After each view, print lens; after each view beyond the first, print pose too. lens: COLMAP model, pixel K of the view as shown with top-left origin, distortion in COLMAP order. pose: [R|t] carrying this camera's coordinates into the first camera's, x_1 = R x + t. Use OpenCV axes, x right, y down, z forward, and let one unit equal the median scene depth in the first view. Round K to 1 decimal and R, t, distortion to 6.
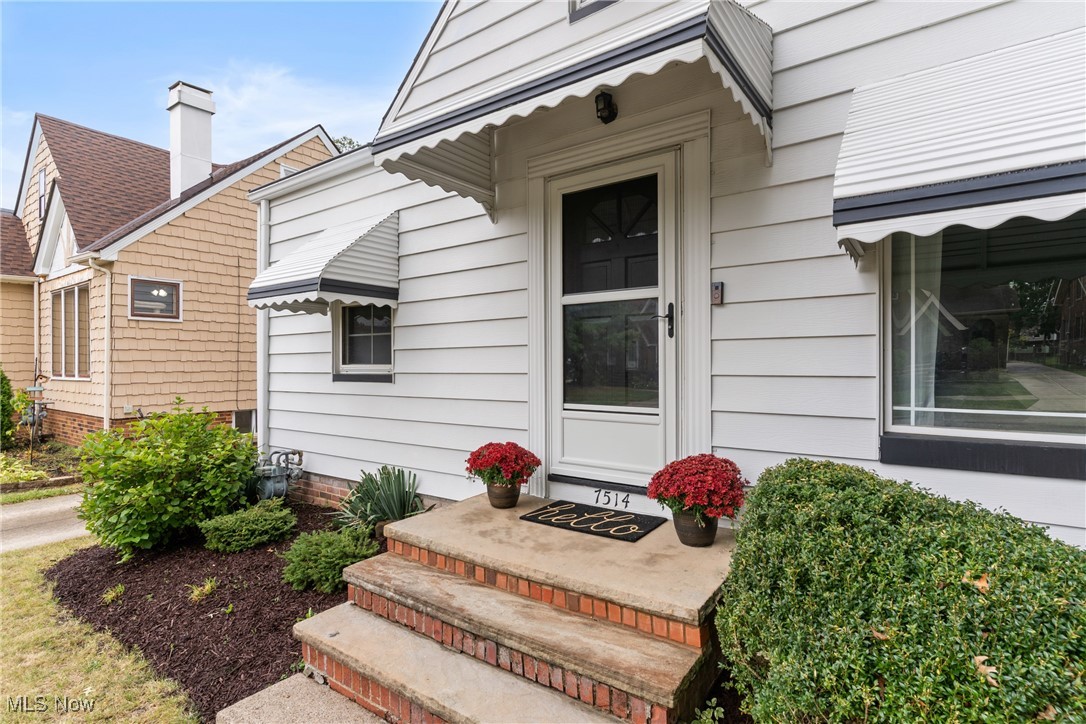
lens RADIAL K [[522.6, 0, 543.7], [0, 522.6, 356.9], [0, 0, 1]] dist [-0.000118, -0.000076]
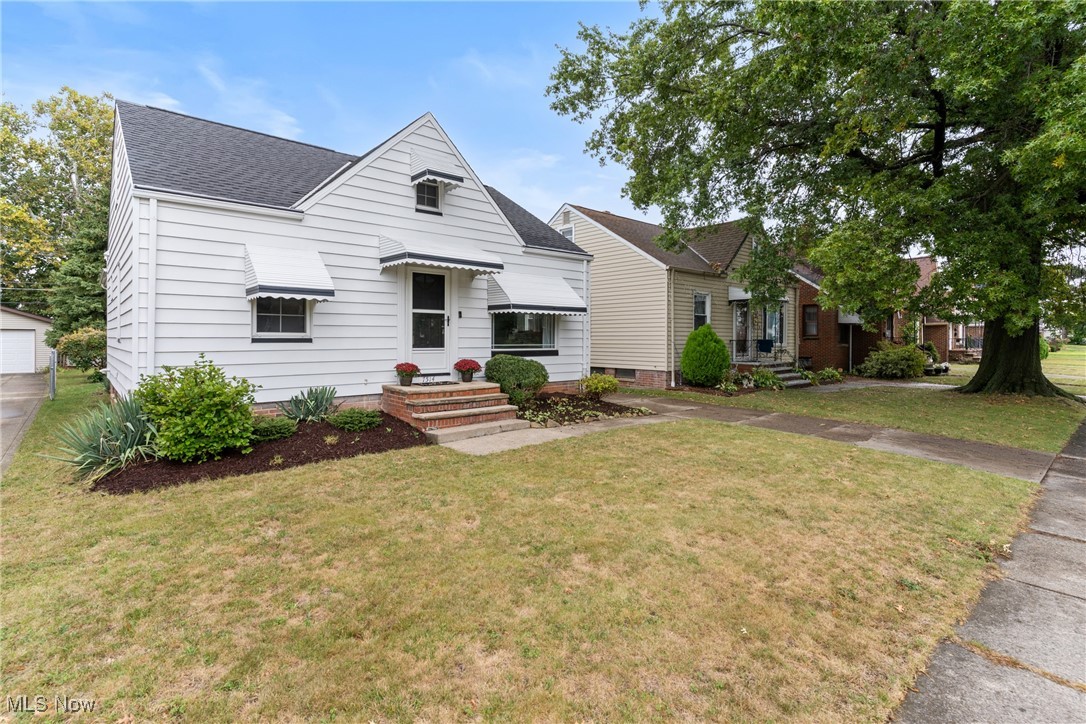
lens RADIAL K [[524.1, 0, 549.6], [0, 524.1, 328.6], [0, 0, 1]] dist [0.000001, -0.000158]
pose [[0.221025, 0.029945, 0.974808, -1.960445], [-0.010871, 0.999542, -0.028240, 0.043780], [-0.975208, -0.004355, 0.221249, -0.246187]]
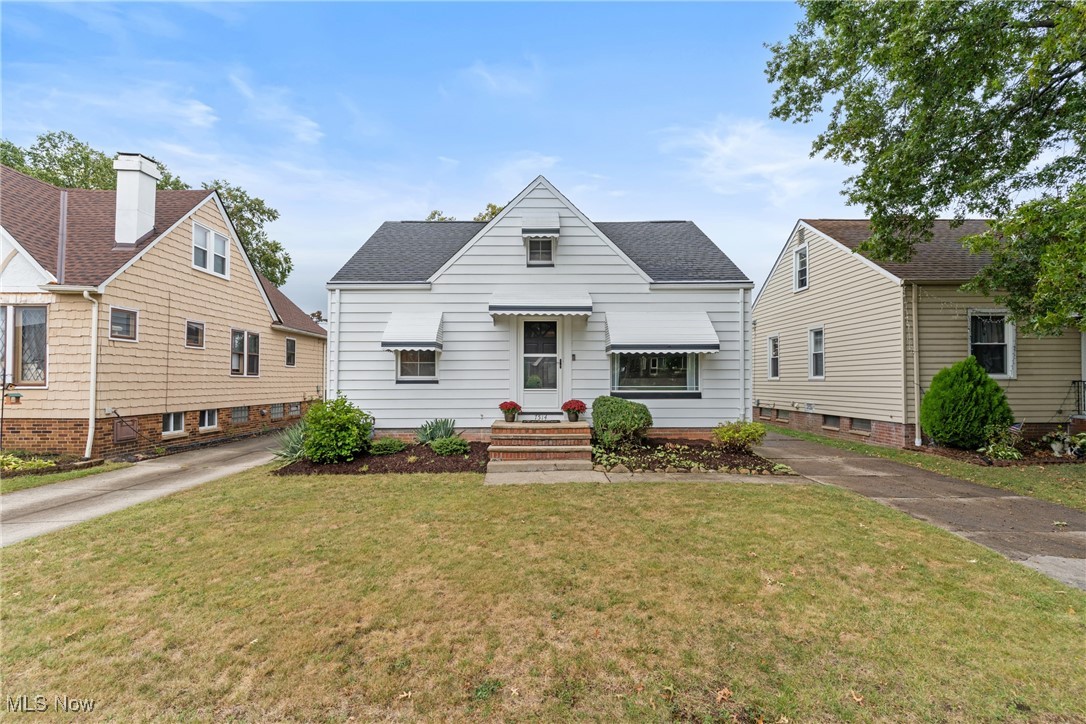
lens RADIAL K [[522.6, 0, 543.7], [0, 522.6, 356.9], [0, 0, 1]] dist [-0.000118, -0.000076]
pose [[0.811130, 0.037667, 0.583651, -1.318570], [-0.010984, 0.998729, -0.049190, 0.040322], [-0.584762, 0.033488, 0.810513, -1.239555]]
